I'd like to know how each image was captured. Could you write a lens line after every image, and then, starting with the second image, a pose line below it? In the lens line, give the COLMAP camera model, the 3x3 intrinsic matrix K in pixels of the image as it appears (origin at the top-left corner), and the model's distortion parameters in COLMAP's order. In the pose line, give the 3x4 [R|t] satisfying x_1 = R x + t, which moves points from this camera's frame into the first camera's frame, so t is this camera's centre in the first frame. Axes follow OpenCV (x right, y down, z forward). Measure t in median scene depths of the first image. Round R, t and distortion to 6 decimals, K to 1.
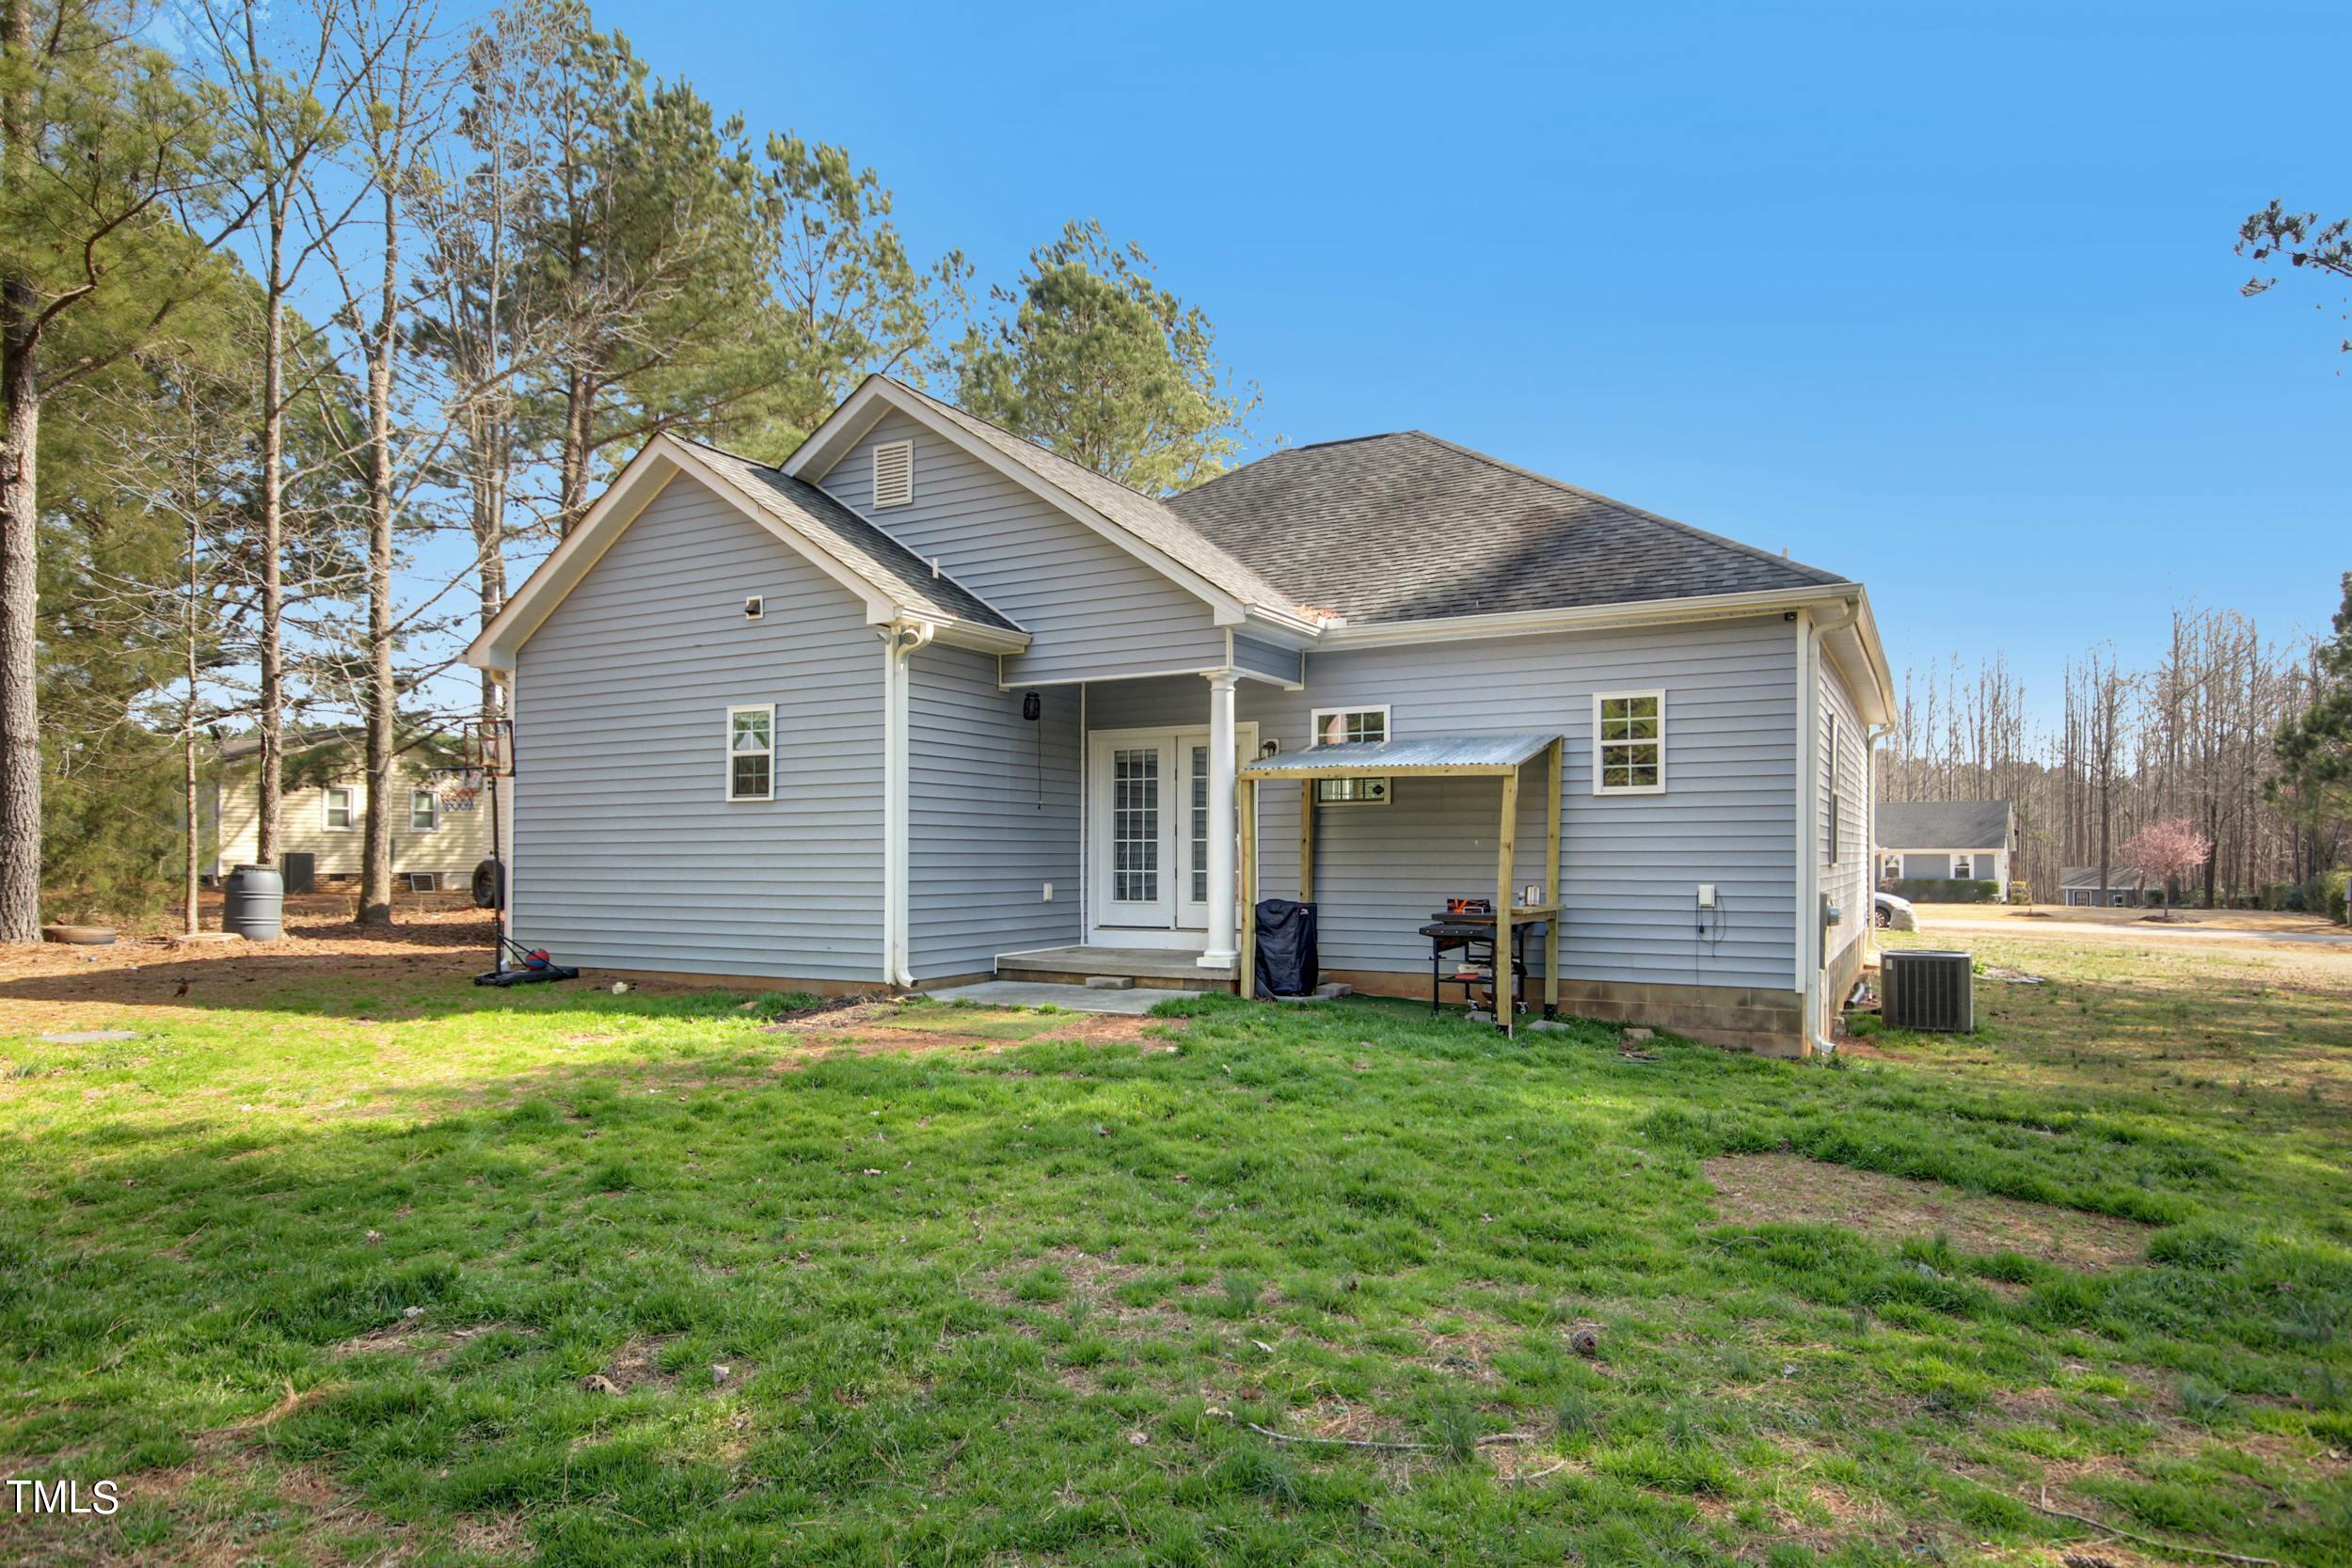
lens RADIAL K [[1418.1, 0, 1176.0], [0, 1418.1, 784.0], [0, 0, 1]] dist [0.003094, -0.000048]
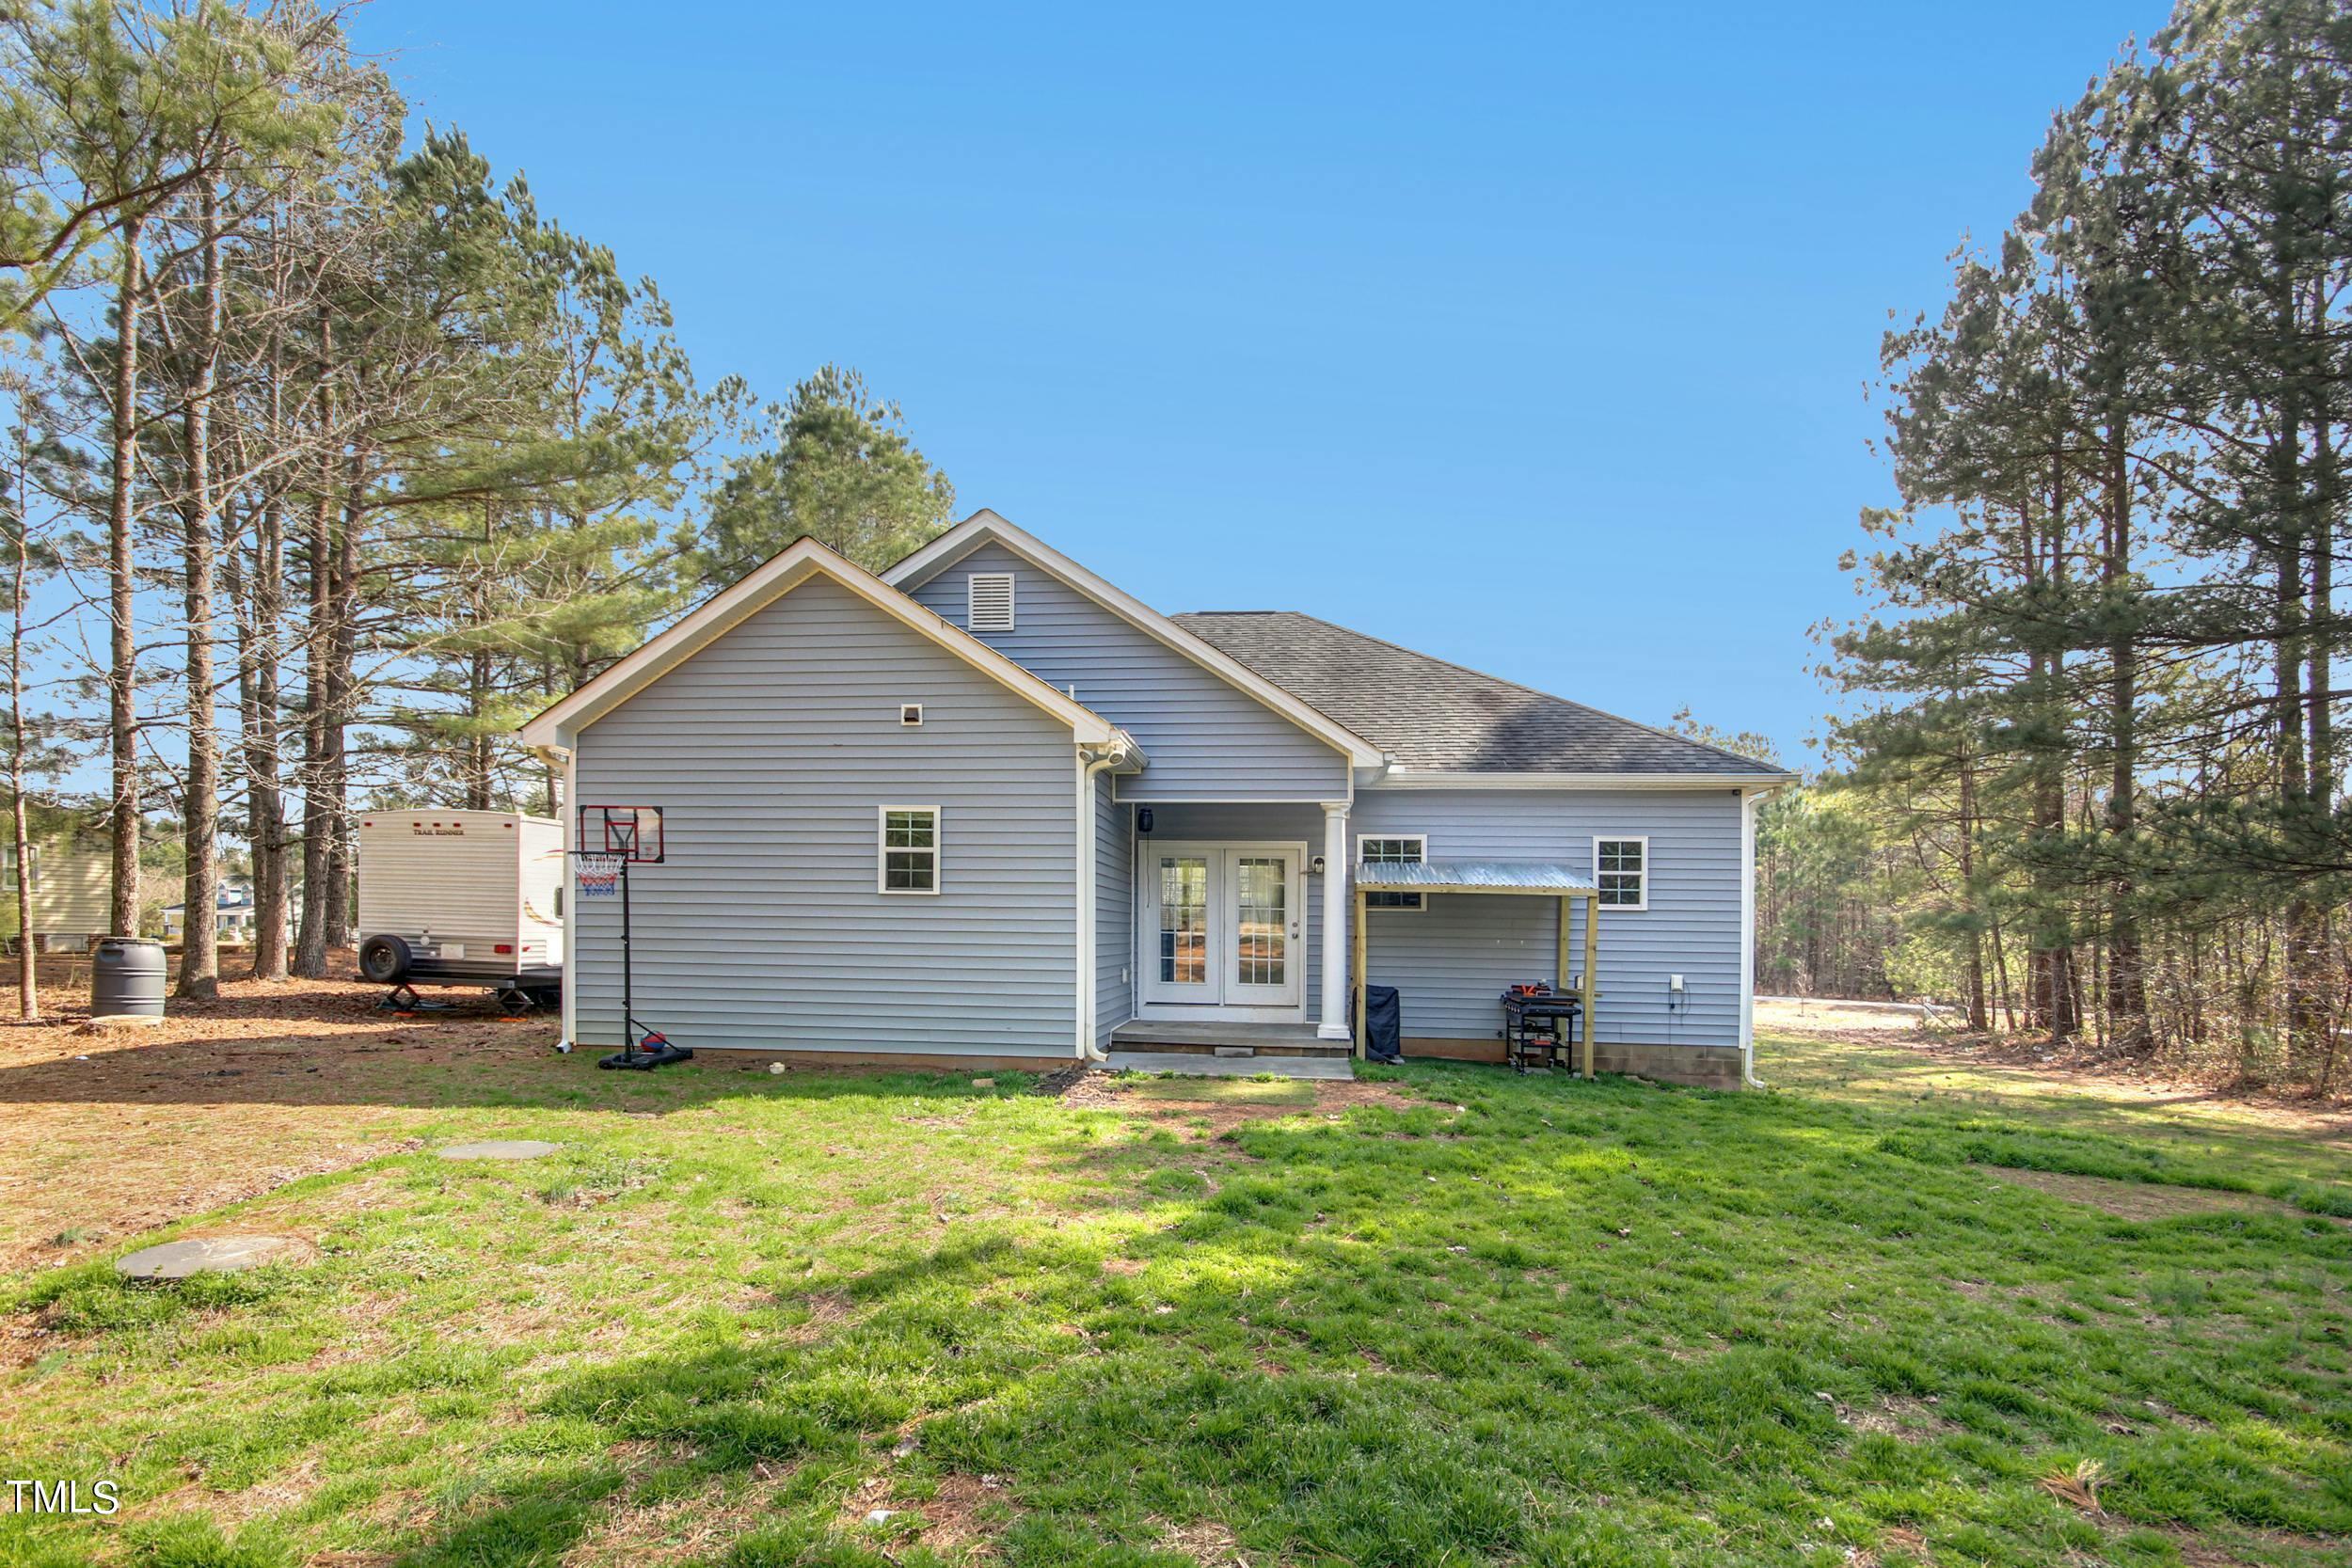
lens RADIAL K [[1127.0, 0, 1178.0], [0, 1127.0, 929.5], [0, 0, 1]] dist [-0.003007, -0.000062]
pose [[0.920709, 0.014513, 0.389979, -0.446265], [-0.036168, 0.998181, 0.048242, -0.010014], [-0.388569, -0.058522, 0.919559, 0.123144]]
